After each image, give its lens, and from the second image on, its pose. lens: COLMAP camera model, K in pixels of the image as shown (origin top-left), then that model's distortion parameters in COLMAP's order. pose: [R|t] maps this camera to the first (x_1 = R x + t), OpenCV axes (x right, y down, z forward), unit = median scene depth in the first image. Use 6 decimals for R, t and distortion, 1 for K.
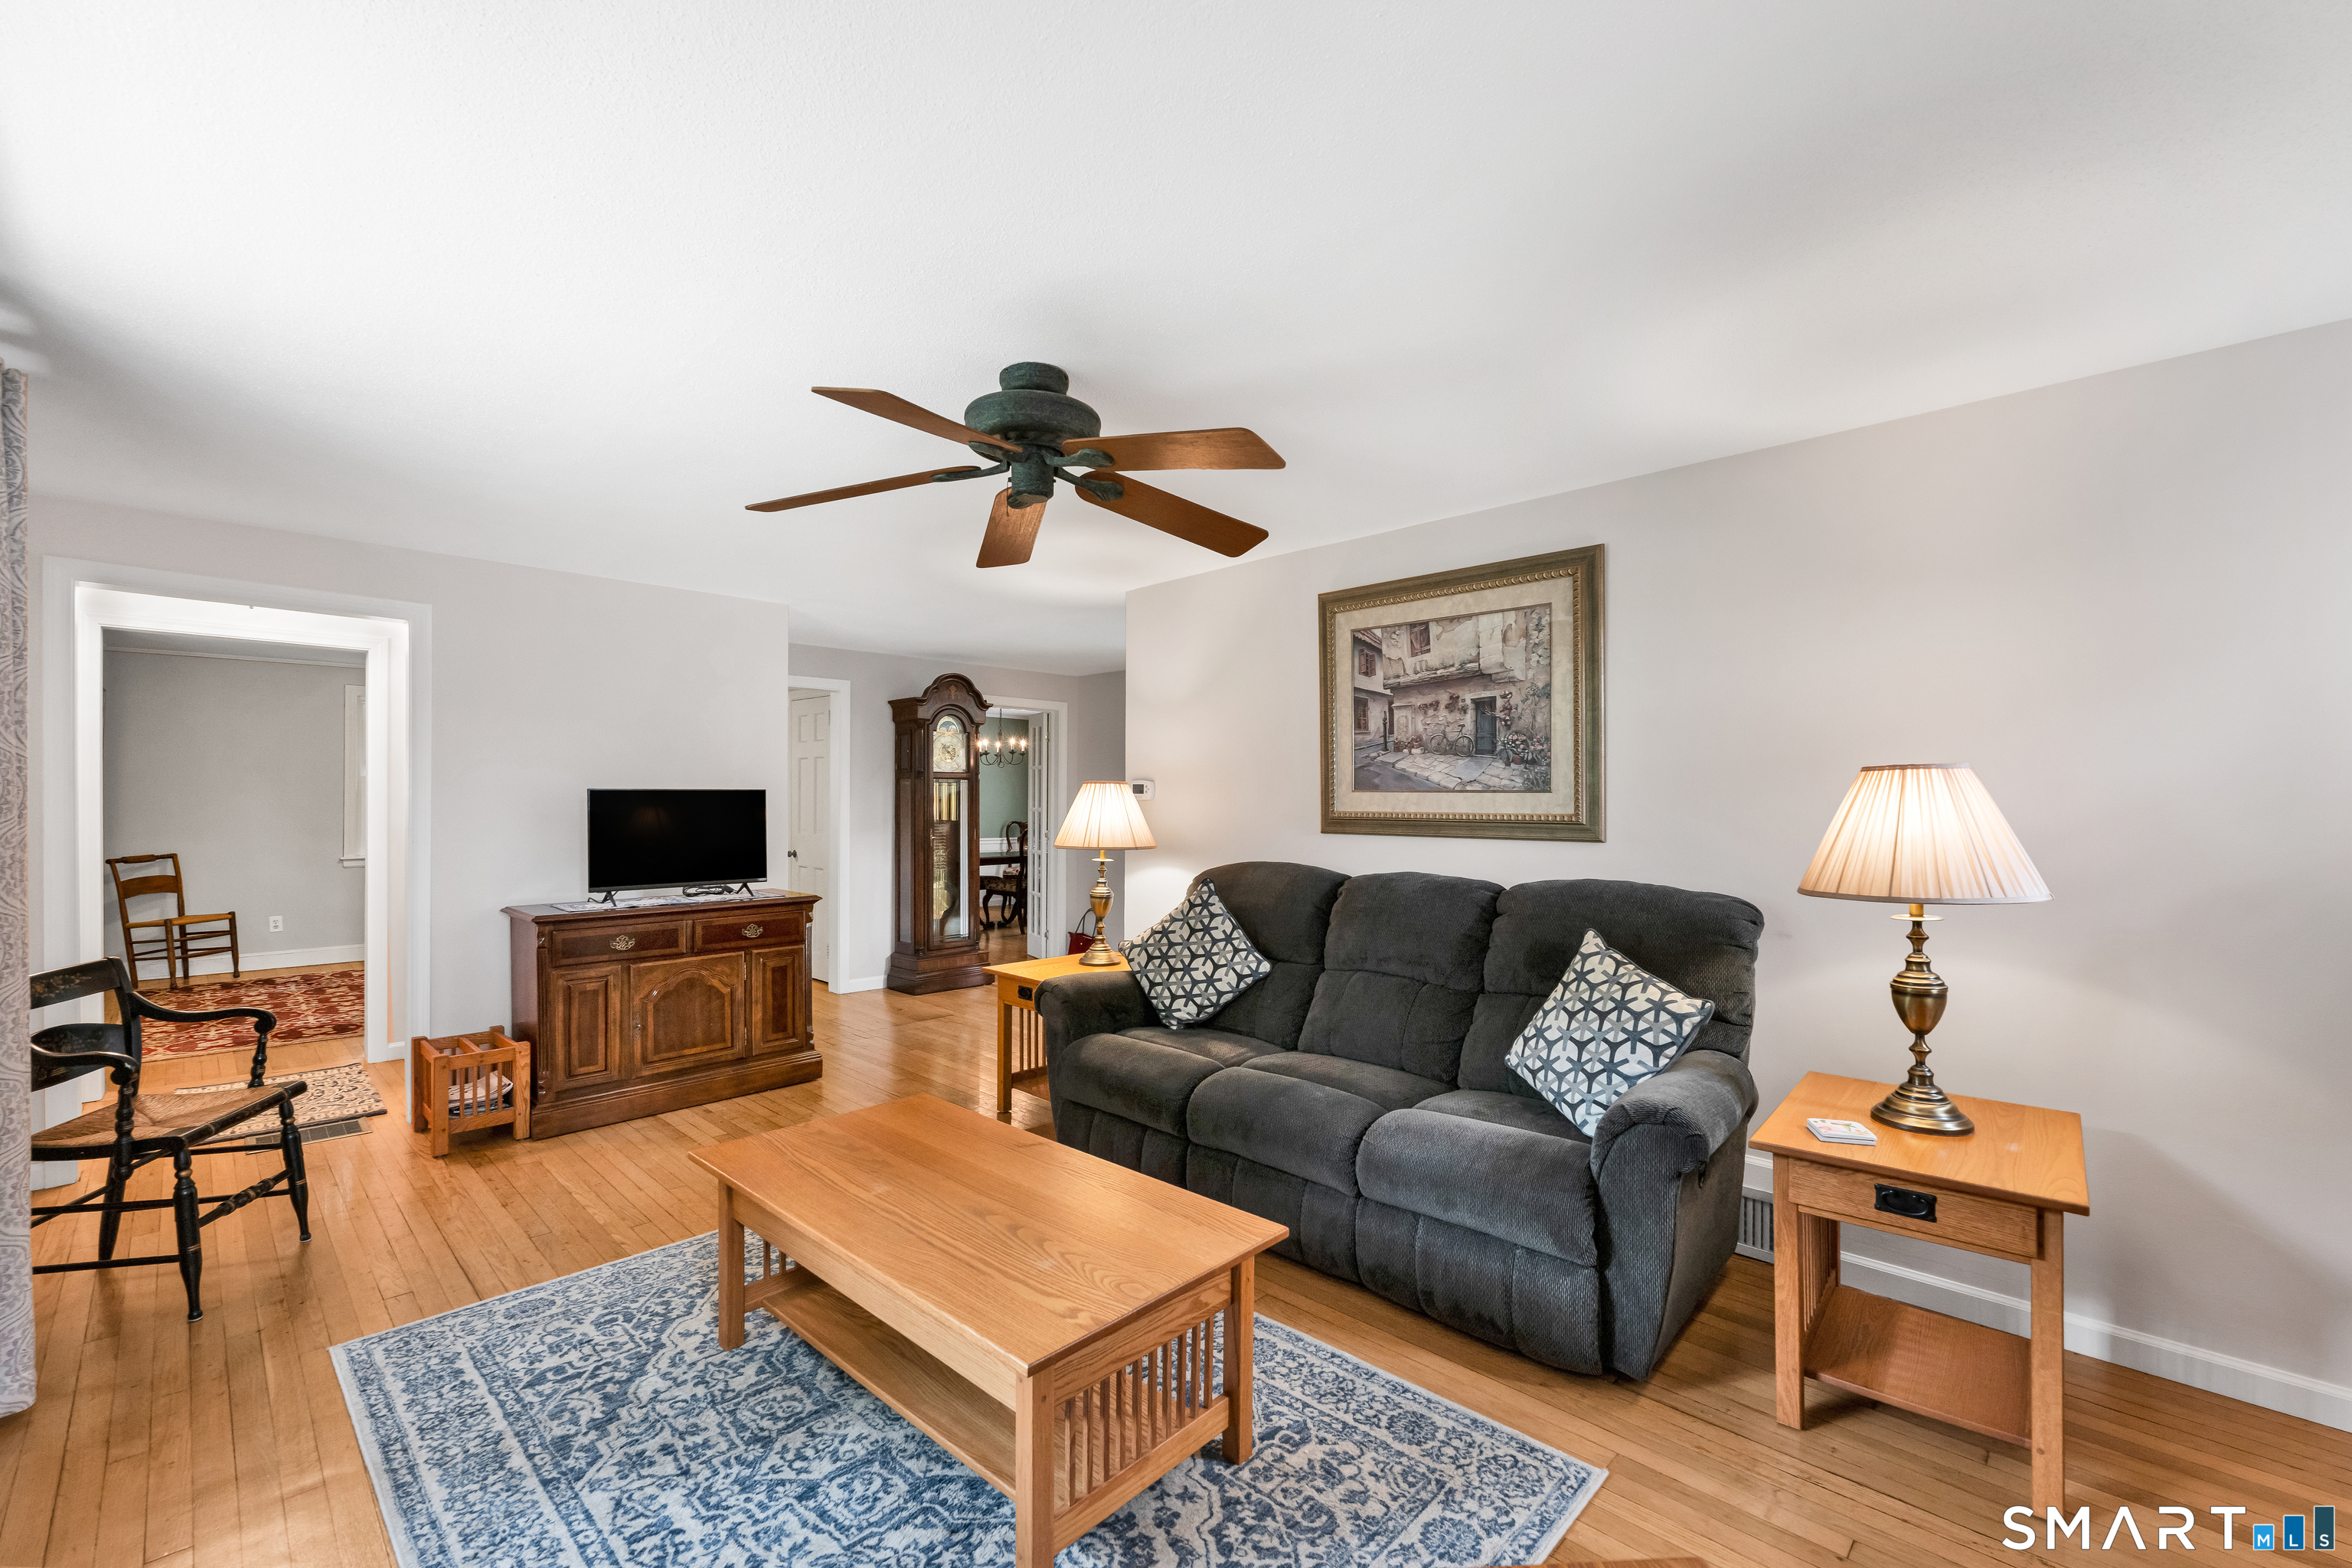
lens RADIAL K [[959.6, 0, 1172.8], [0, 959.6, 802.0], [0, 0, 1]] dist [-0.009575, 0.000604]
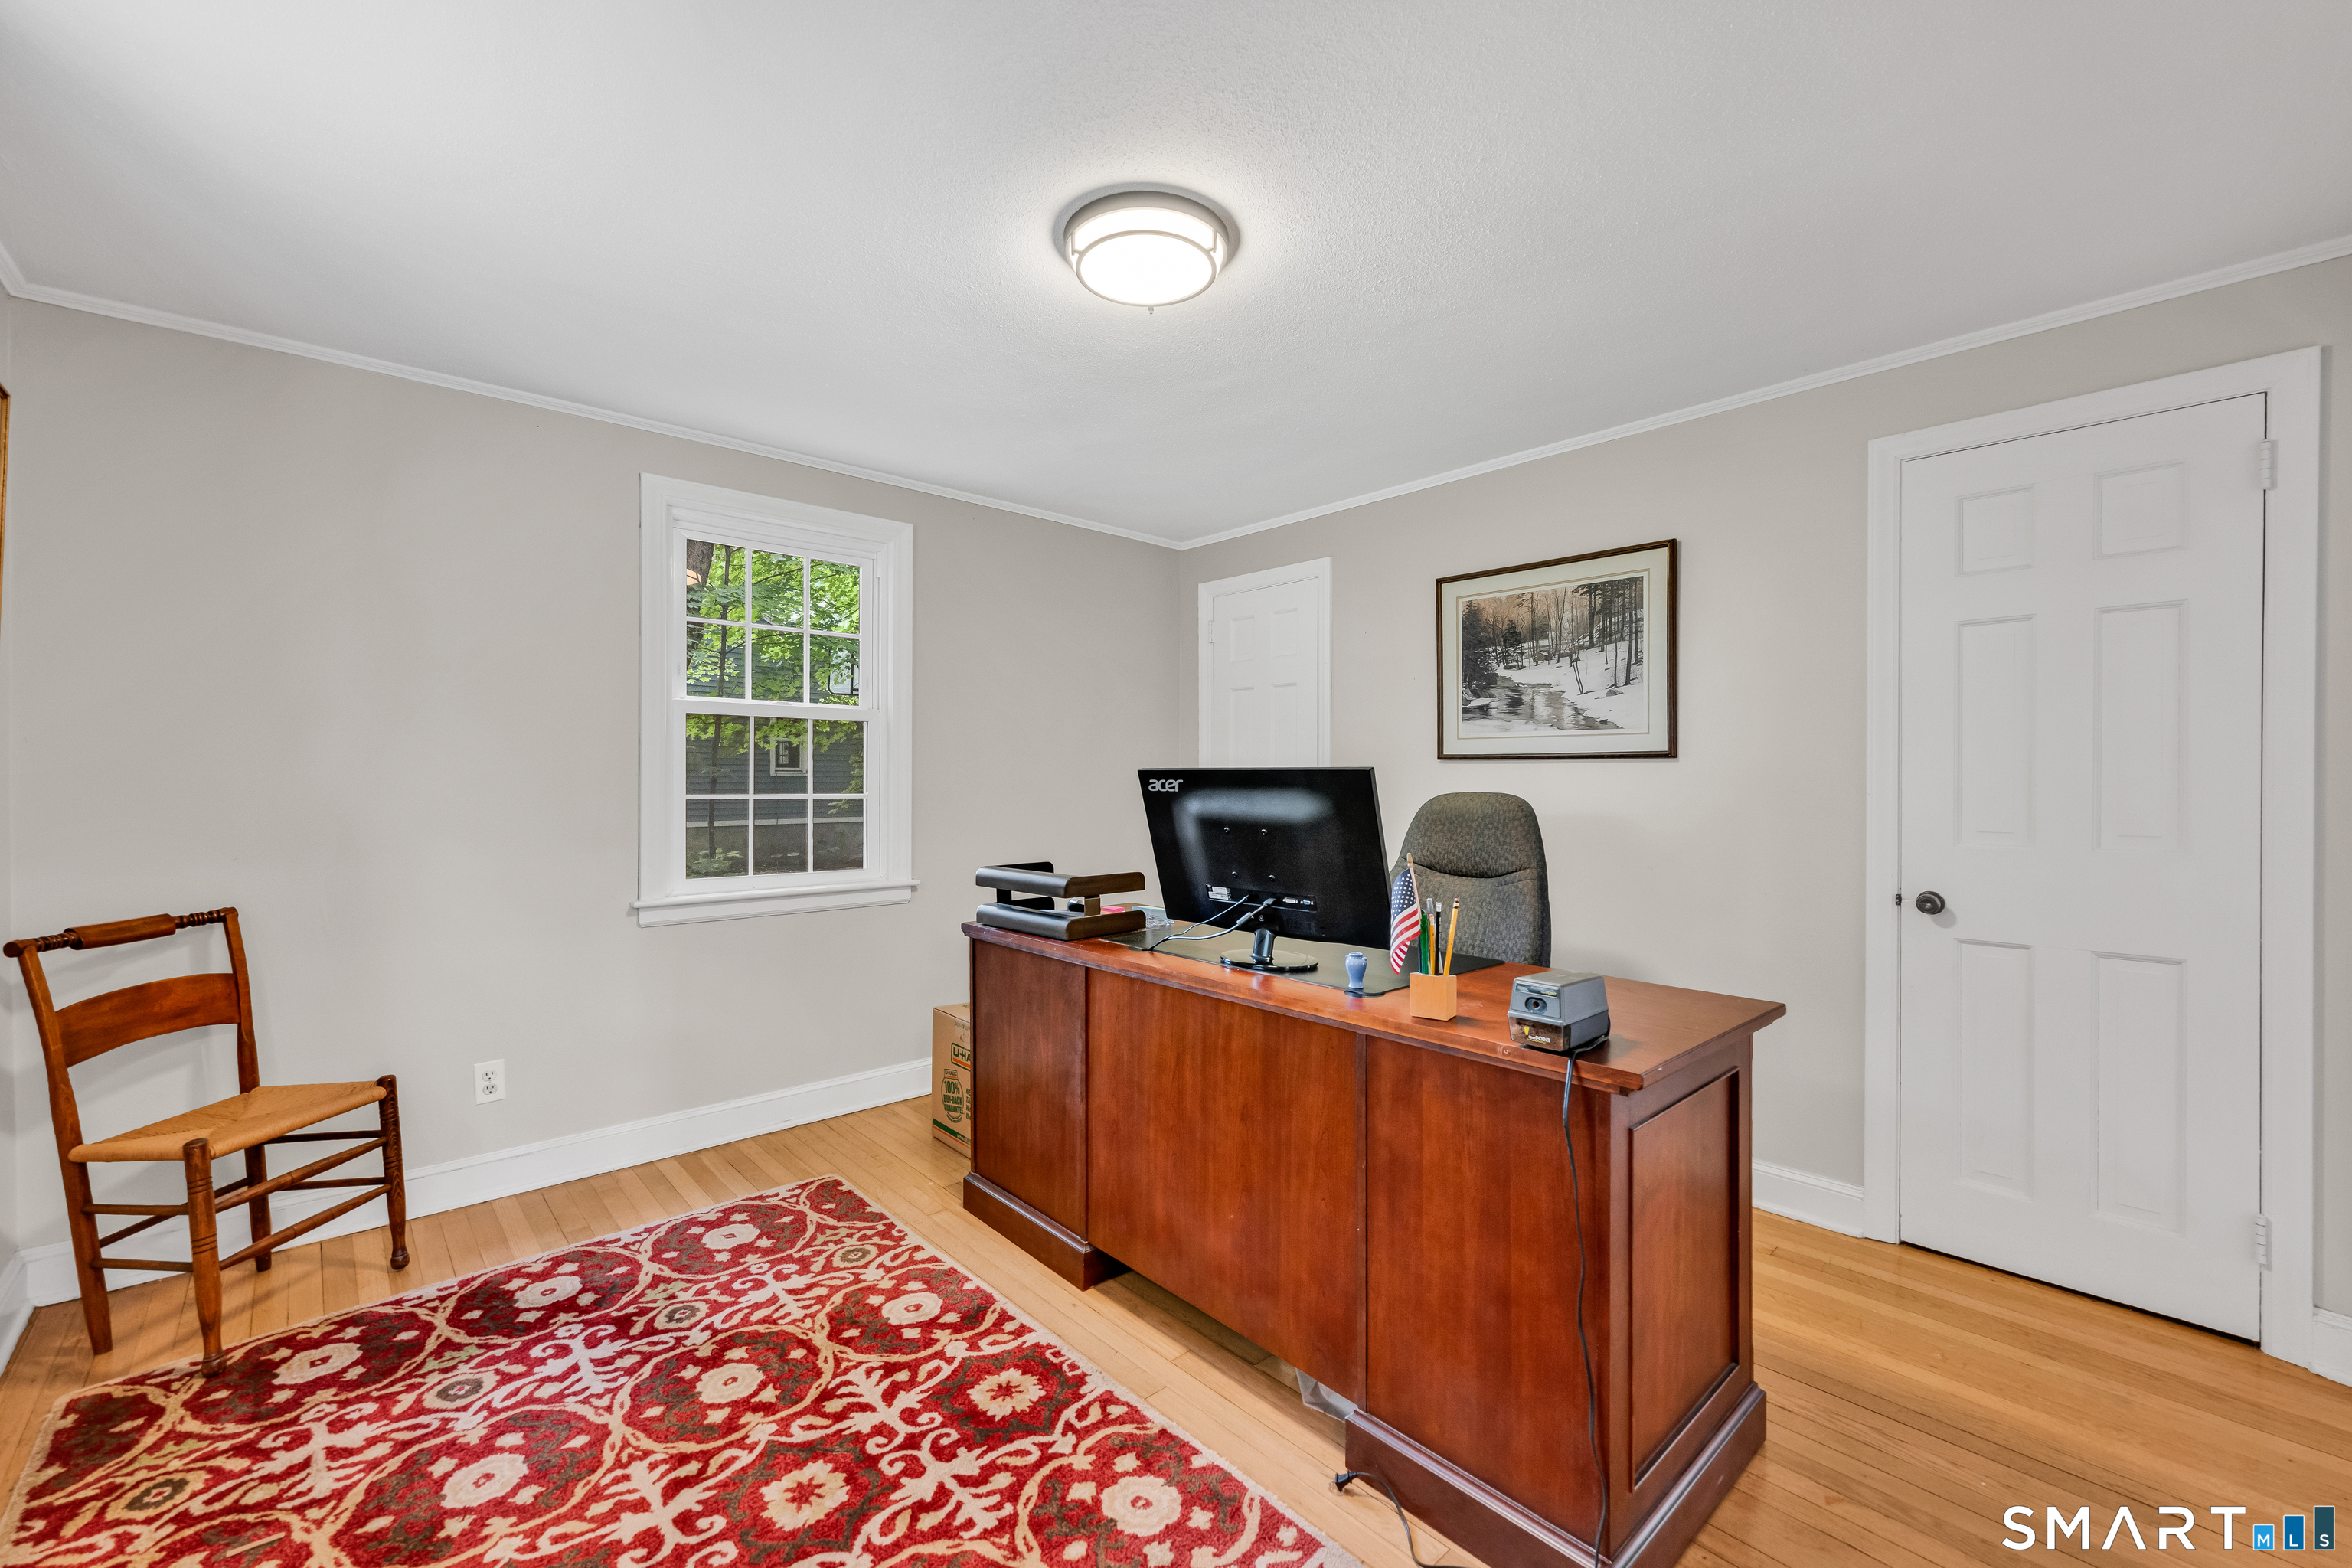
lens RADIAL K [[959.6, 0, 1180.1], [0, 959.6, 772.1], [0, 0, 1]] dist [-0.009575, 0.000604]
pose [[0.998764, -0.003026, -0.049614, -0.689120], [0.002690, 0.999973, -0.006842, 0.008019], [0.049633, 0.006700, 0.998745, 0.672736]]
